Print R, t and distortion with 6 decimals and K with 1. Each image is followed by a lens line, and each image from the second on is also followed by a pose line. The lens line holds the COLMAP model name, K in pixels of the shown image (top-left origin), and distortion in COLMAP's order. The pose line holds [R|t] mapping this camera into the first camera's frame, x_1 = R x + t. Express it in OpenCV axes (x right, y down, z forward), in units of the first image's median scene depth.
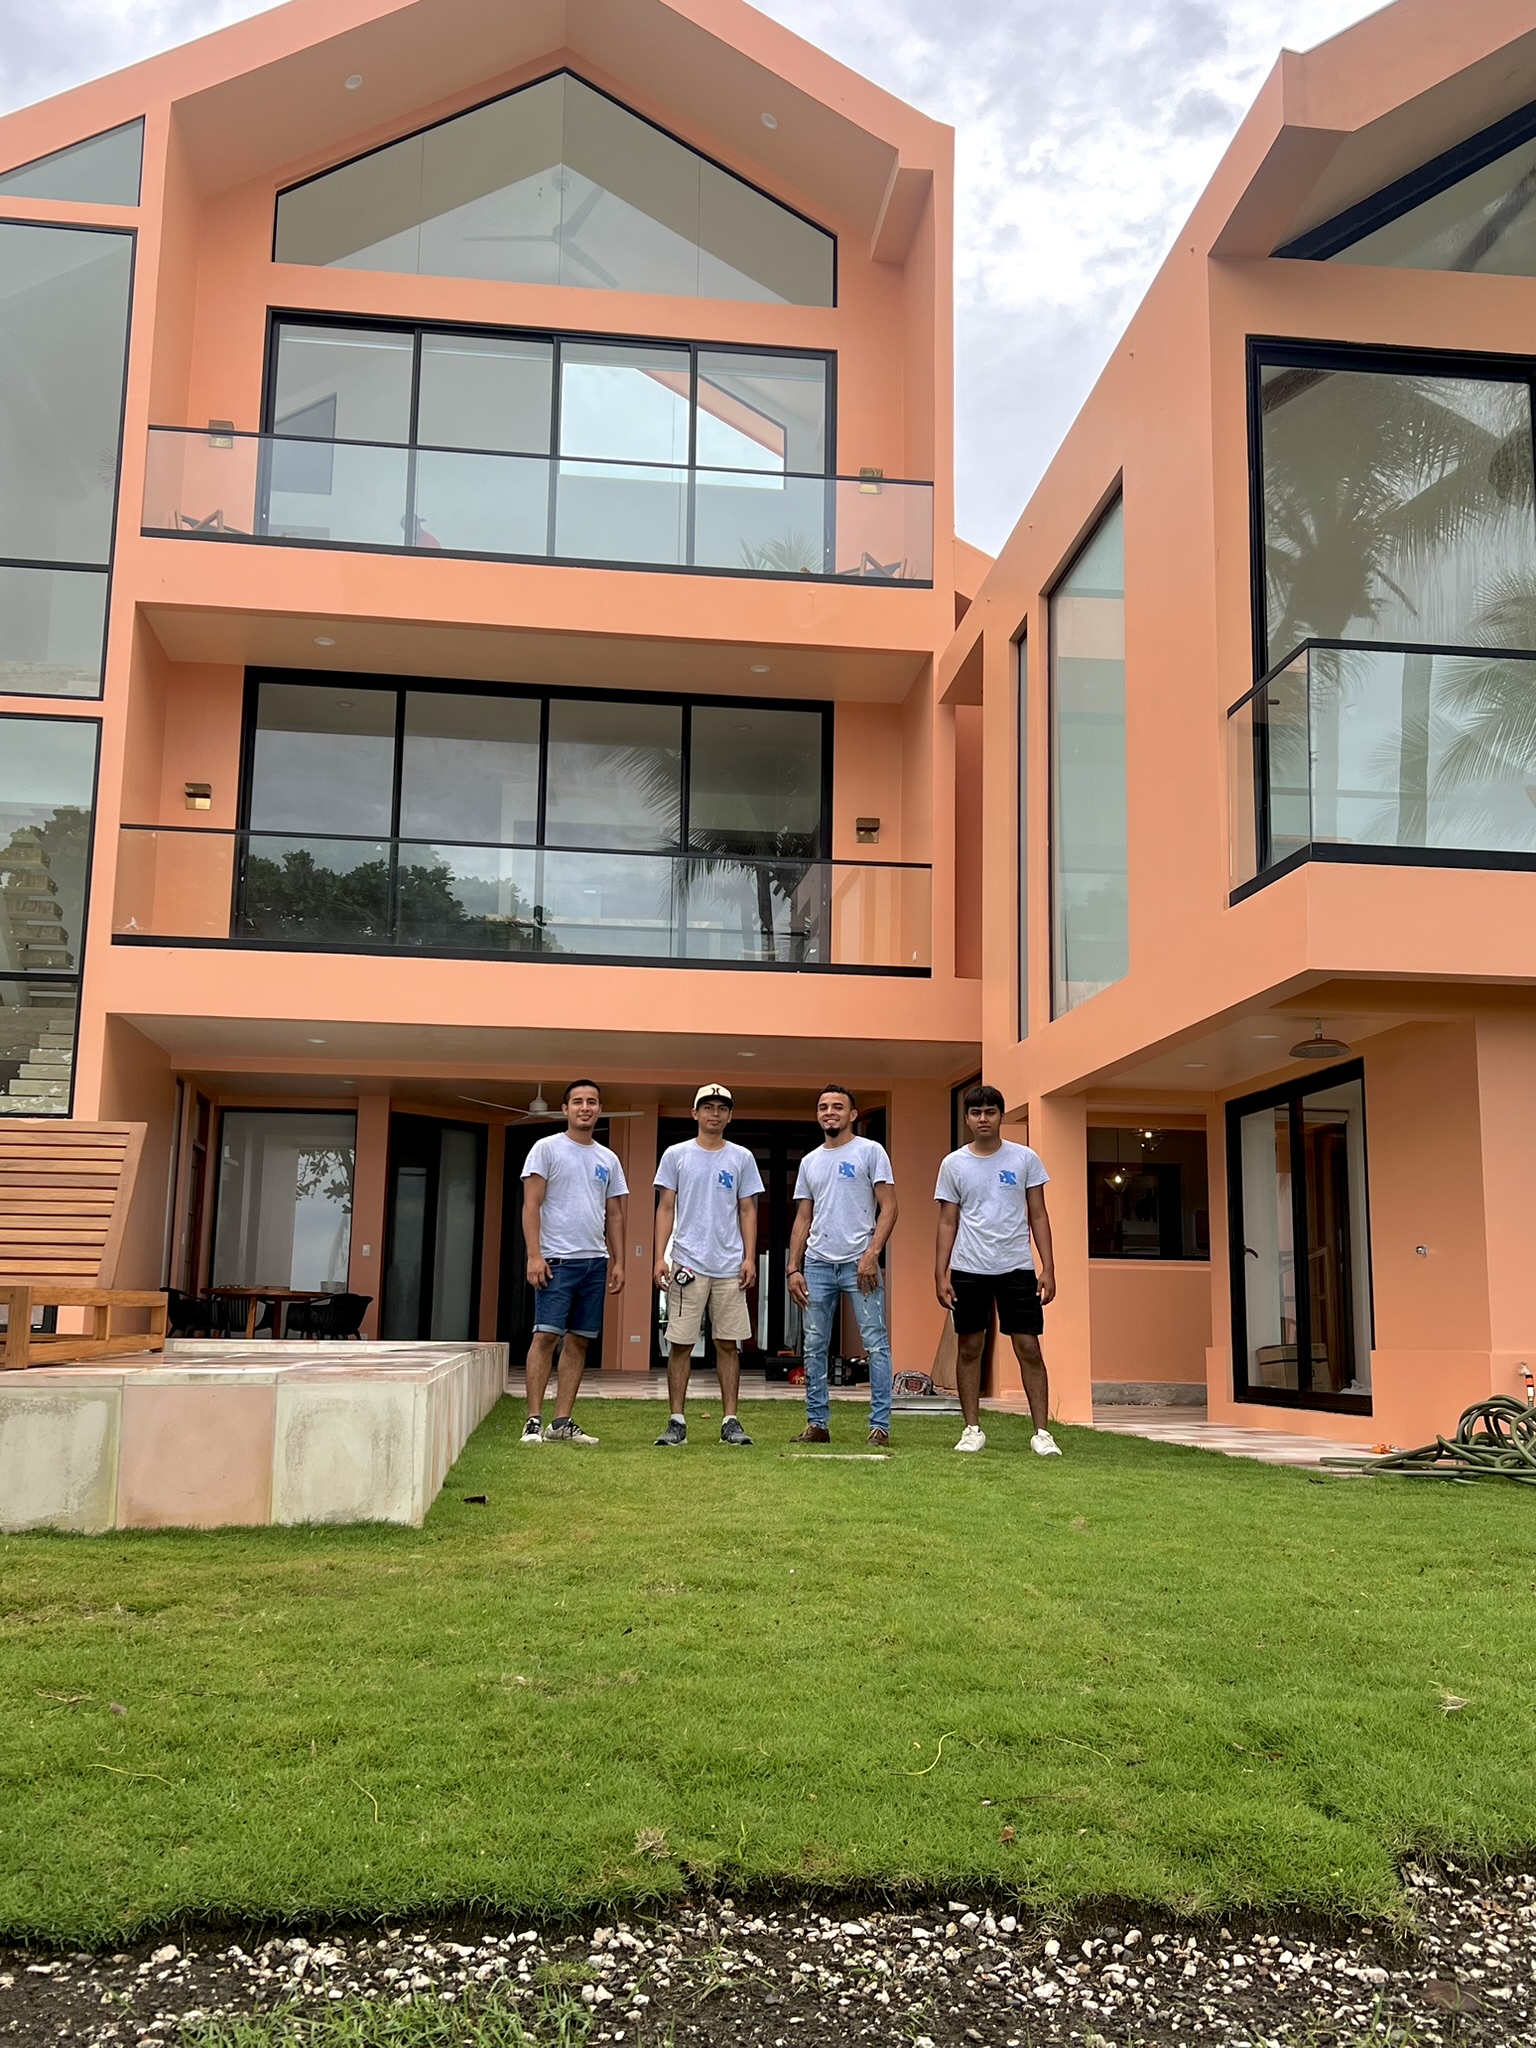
lens RADIAL K [[1914.6, 0, 768.0], [0, 1914.6, 1024.0], [0, 0, 1]] dist [0.074497, -0.131245]
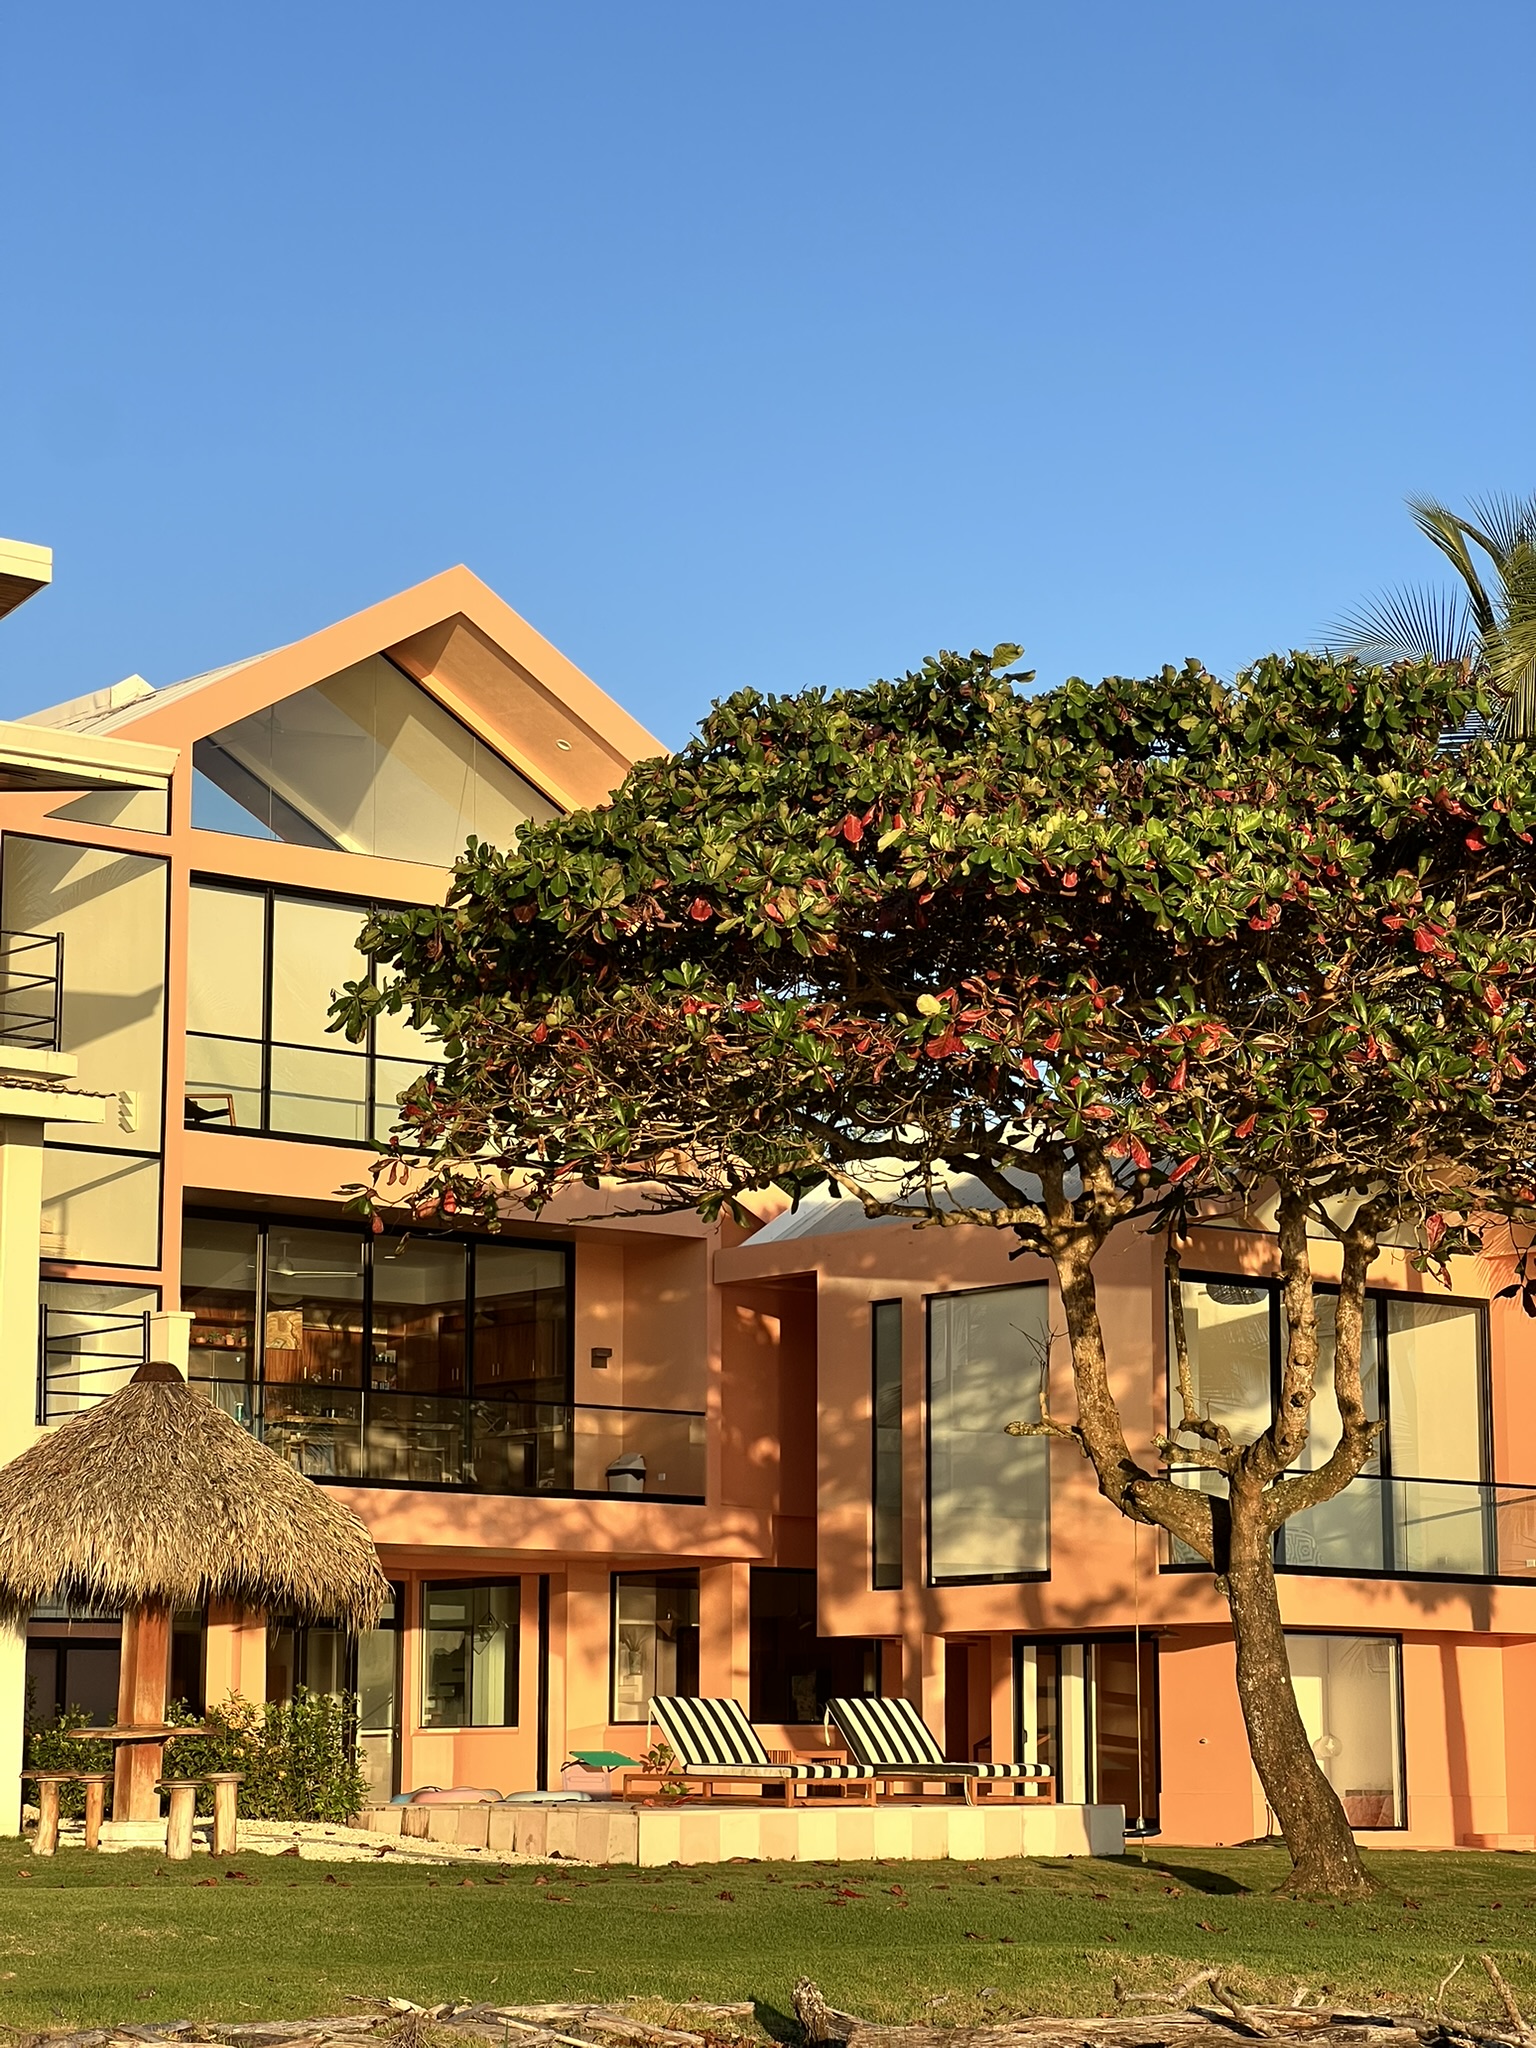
lens RADIAL K [[4539.3, 0, 768.0], [0, 4539.3, 1024.0], [0, 0, 1]] dist [-0.016308, 2.859960]
pose [[0.840438, 0.073487, 0.536901, -1.223861], [-0.073693, 0.997057, -0.021116, -0.226326], [-0.536873, -0.021819, 0.843381, -1.252566]]
